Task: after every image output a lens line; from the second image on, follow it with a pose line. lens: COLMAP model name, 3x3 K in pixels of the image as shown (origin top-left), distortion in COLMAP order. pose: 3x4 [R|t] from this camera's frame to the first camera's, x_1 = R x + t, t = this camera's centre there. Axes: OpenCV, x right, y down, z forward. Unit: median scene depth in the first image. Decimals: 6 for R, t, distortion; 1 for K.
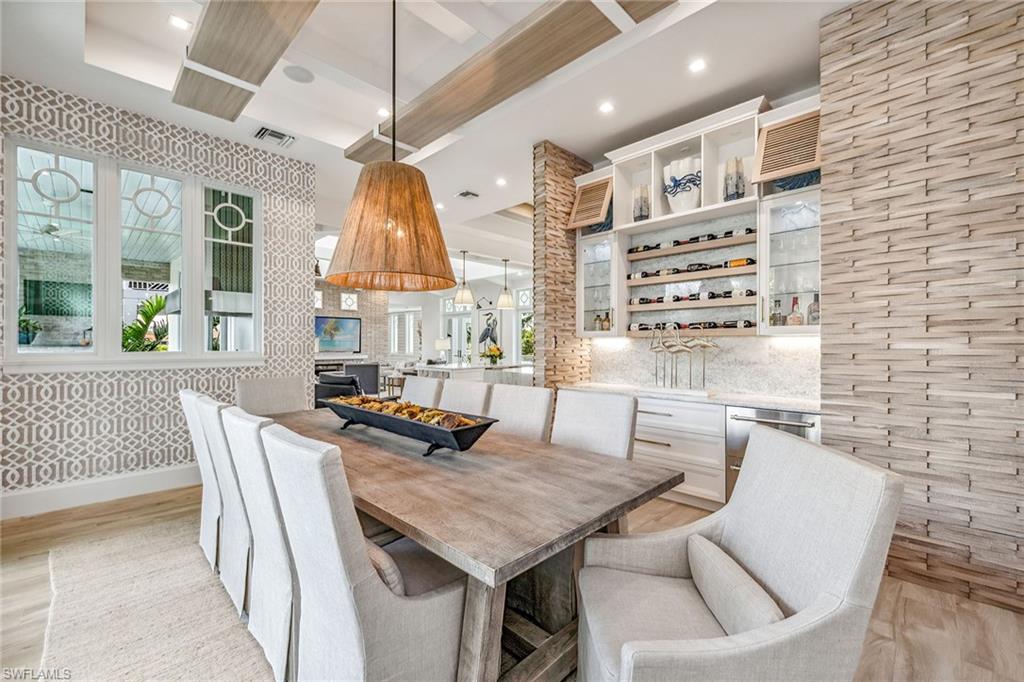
lens RADIAL K [[436.9, 0, 512.0], [0, 436.9, 341.0], [0, 0, 1]] dist [0.075563, -0.000180]
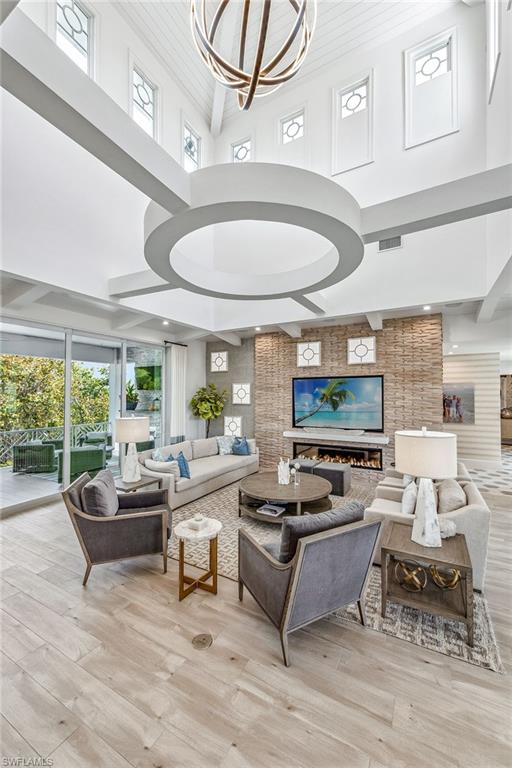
lens RADIAL K [[303.9, 0, 259.3], [0, 303.9, 389.3], [0, 0, 1]] dist [0.000833, 0.000000]
pose [[0.270310, -0.015143, -0.962654, 0.008202], [0.013872, 0.999834, -0.011832, -0.030713], [0.962673, -0.010156, 0.270475, 0.746925]]
